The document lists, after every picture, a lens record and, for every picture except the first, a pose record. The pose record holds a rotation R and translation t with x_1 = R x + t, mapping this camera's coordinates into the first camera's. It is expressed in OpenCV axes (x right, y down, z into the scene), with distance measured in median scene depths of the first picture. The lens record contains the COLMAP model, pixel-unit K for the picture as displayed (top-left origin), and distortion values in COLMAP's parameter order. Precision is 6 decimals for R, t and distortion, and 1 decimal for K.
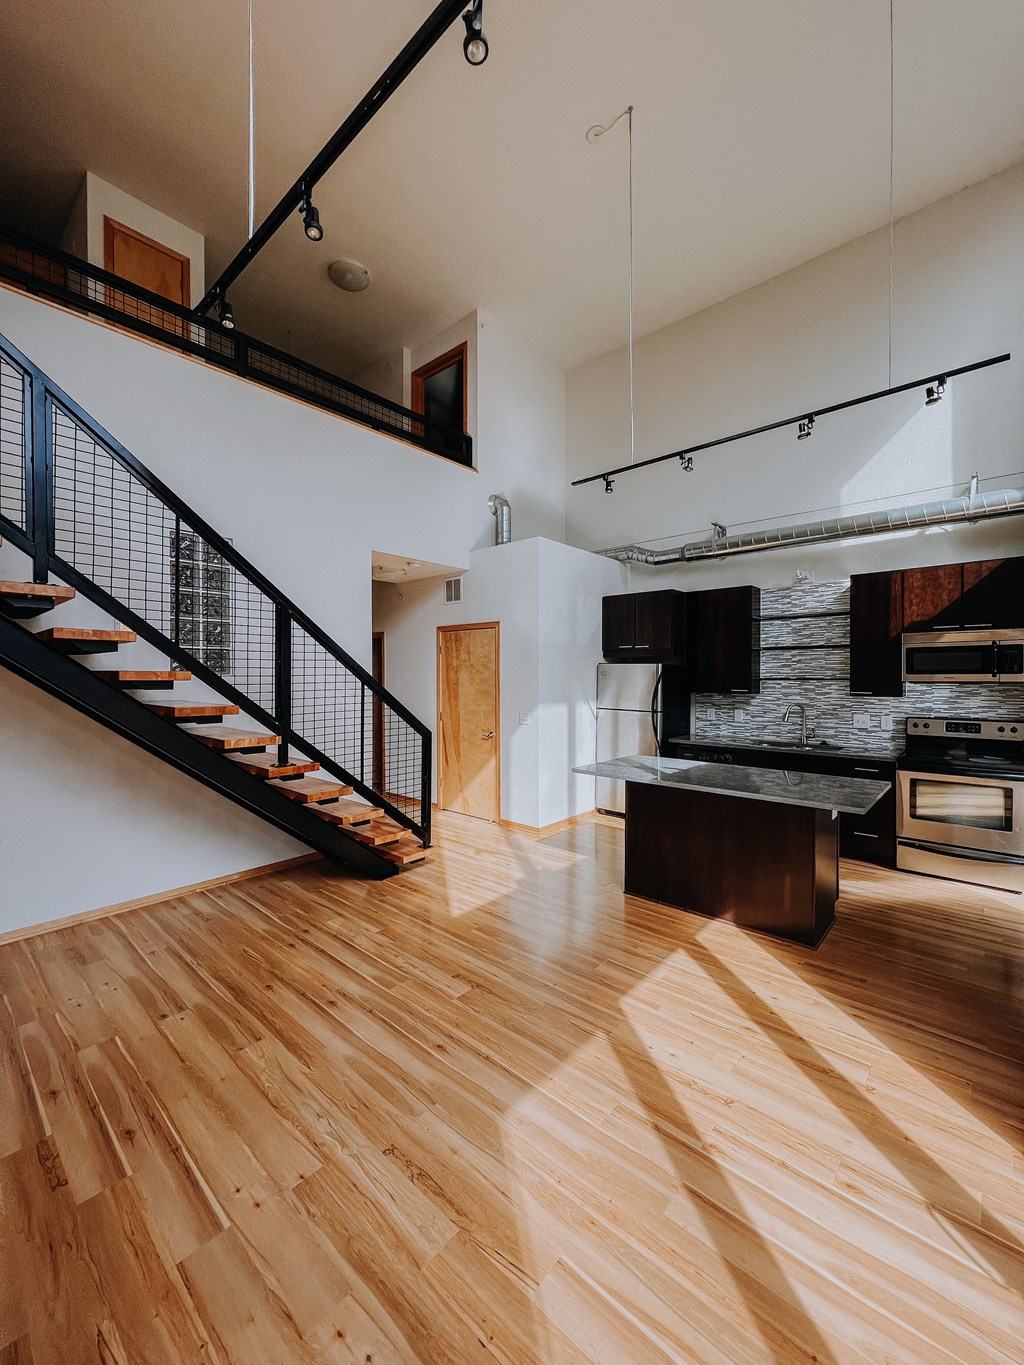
lens RADIAL K [[549.4, 0, 507.5], [0, 549.4, 681.9], [0, 0, 1]] dist [-0.004320, 0.000260]
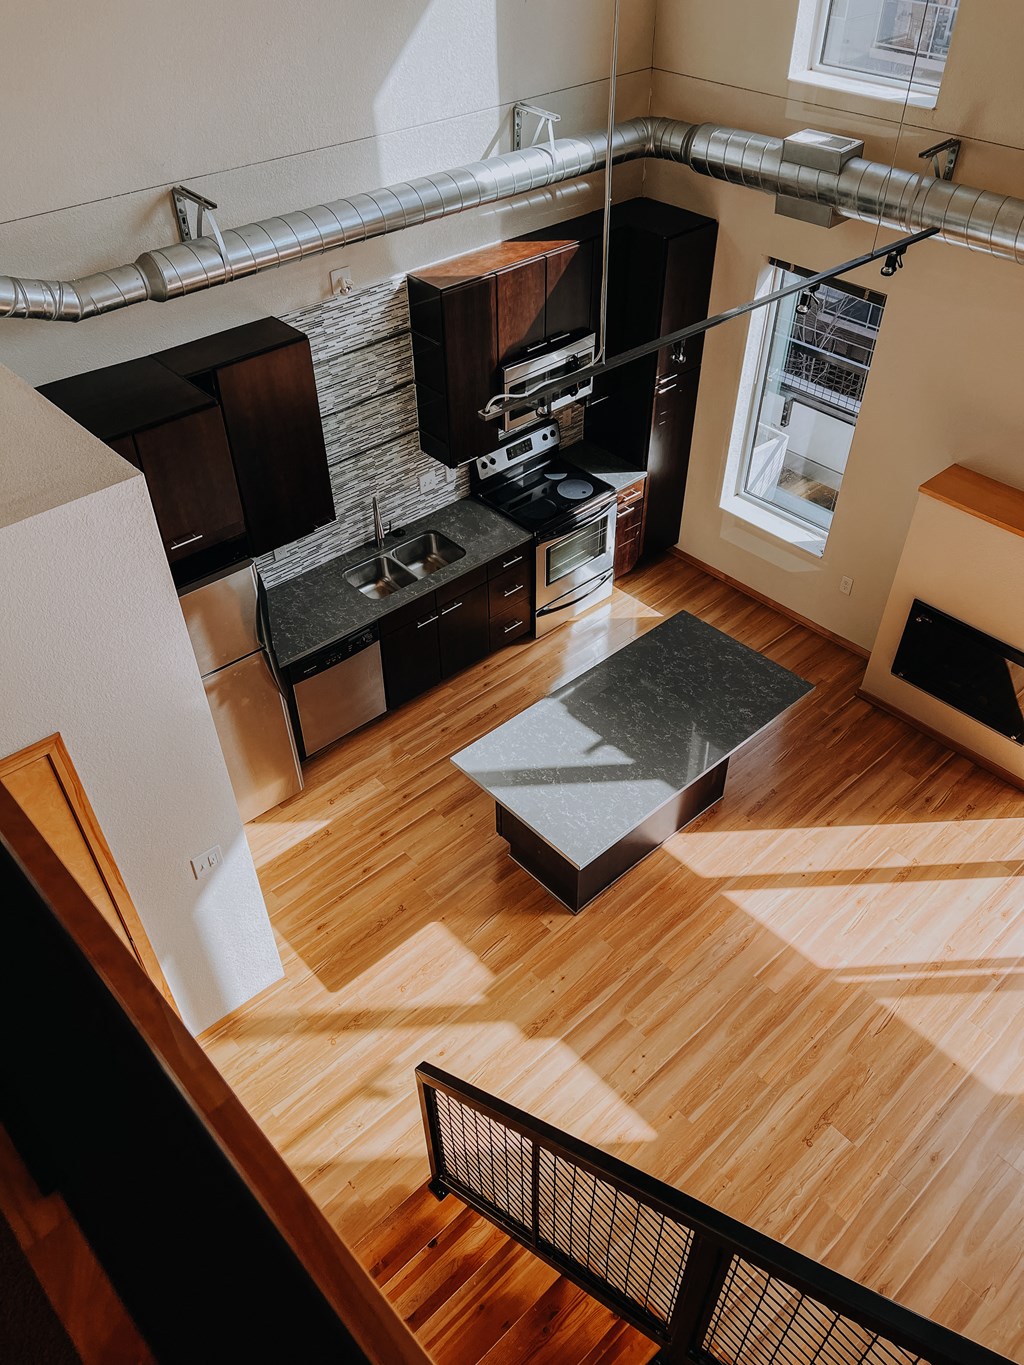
lens RADIAL K [[1026.9, 0, 510.1], [0, 1026.9, 689.4], [0, 0, 1]] dist [0.007579, -0.007045]
pose [[0.091158, -0.665728, 0.740606, -0.610143], [0.016283, 0.744599, 0.667313, -0.756958], [-0.995703, -0.048772, 0.078716, 0.987571]]
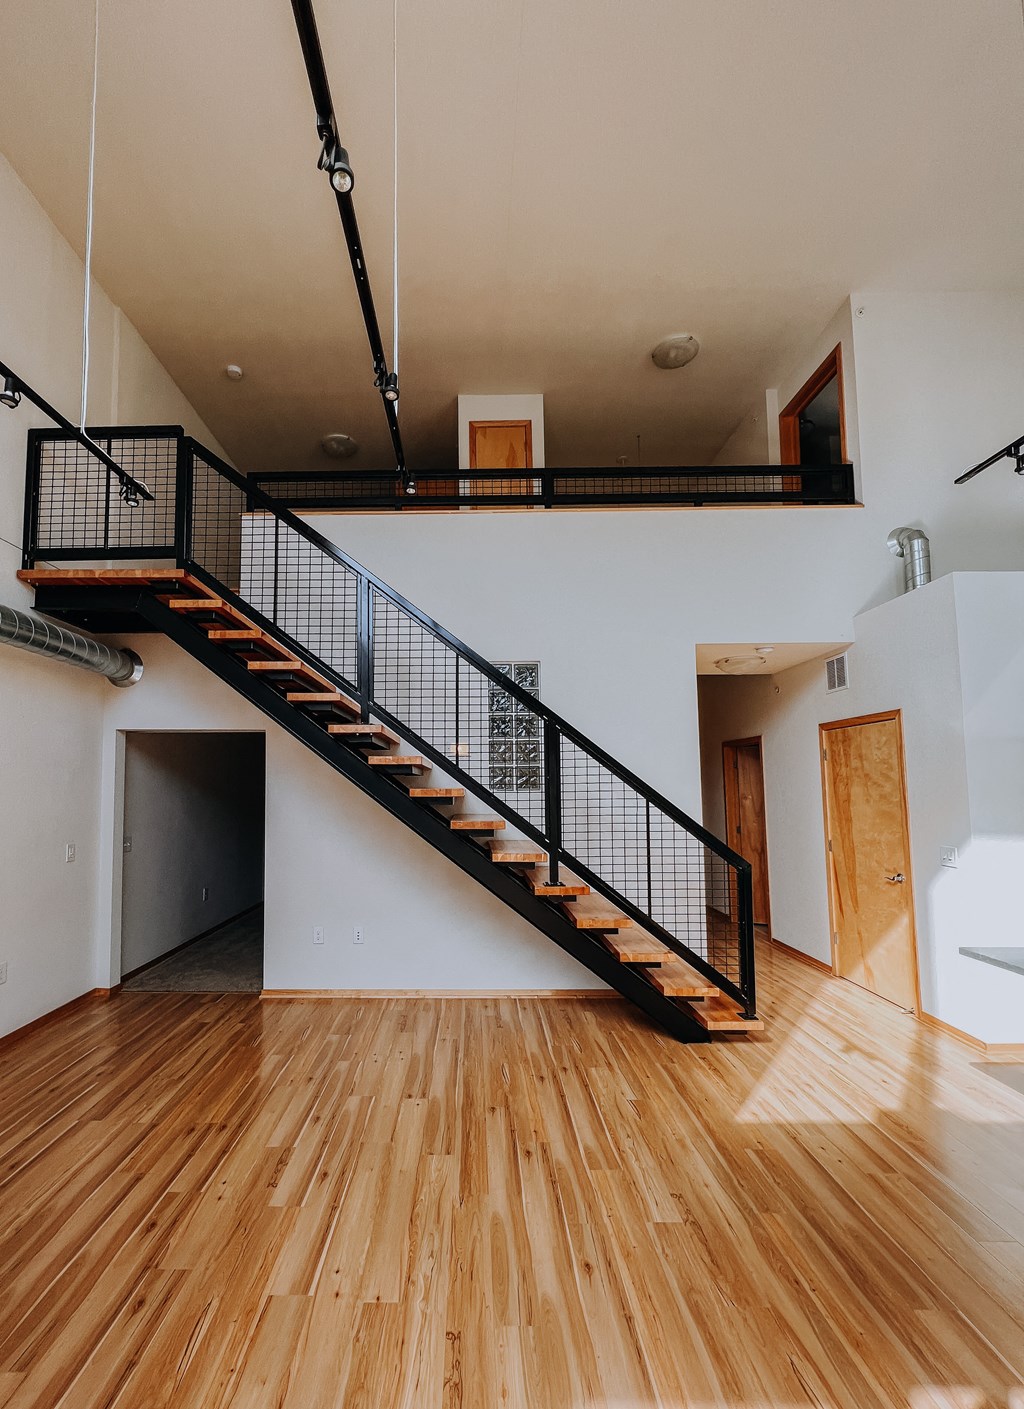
lens RADIAL K [[596.4, 0, 450.2], [0, 596.4, 746.8], [0, 0, 1]] dist [-0.004471, 0.000497]
pose [[0.645361, -0.059077, -0.761590, 0.260273], [-0.002662, 0.996825, -0.079579, -0.005949], [0.763873, 0.053385, 0.643154, 0.152558]]
